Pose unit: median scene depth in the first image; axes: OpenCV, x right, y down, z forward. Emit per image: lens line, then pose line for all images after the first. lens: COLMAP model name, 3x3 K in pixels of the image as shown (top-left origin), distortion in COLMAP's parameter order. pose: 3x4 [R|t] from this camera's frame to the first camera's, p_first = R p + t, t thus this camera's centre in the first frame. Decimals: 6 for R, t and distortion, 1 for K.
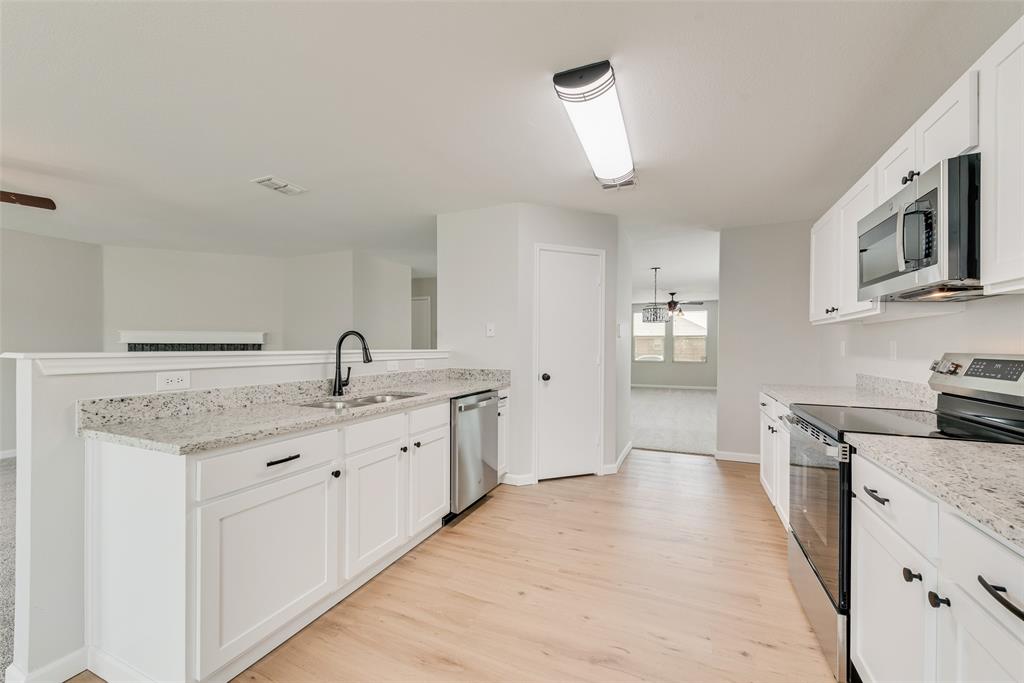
lens RADIAL K [[401.0, 0, 511.7], [0, 401.0, 347.0], [0, 0, 1]] dist [0.017798, -0.005106]
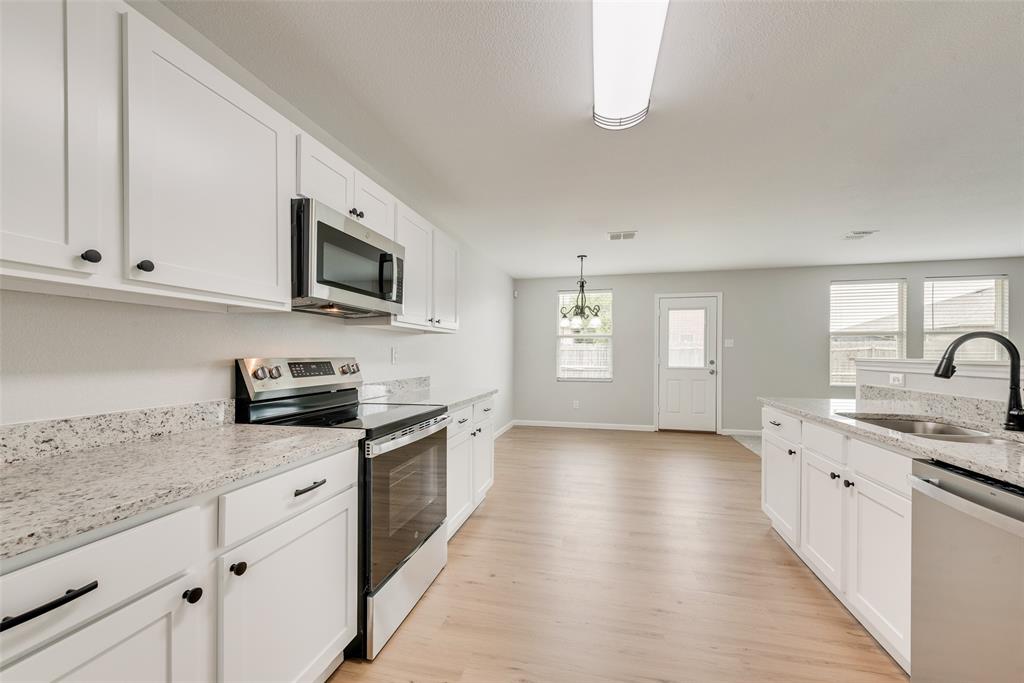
lens RADIAL K [[407.7, 0, 513.5], [0, 407.7, 356.1], [0, 0, 1]] dist [0.016799, -0.005461]
pose [[-0.983974, -0.003365, -0.178280, 0.477138], [-0.004659, 0.999966, 0.006838, -0.000248], [0.178251, 0.007559, -0.983956, 1.491787]]
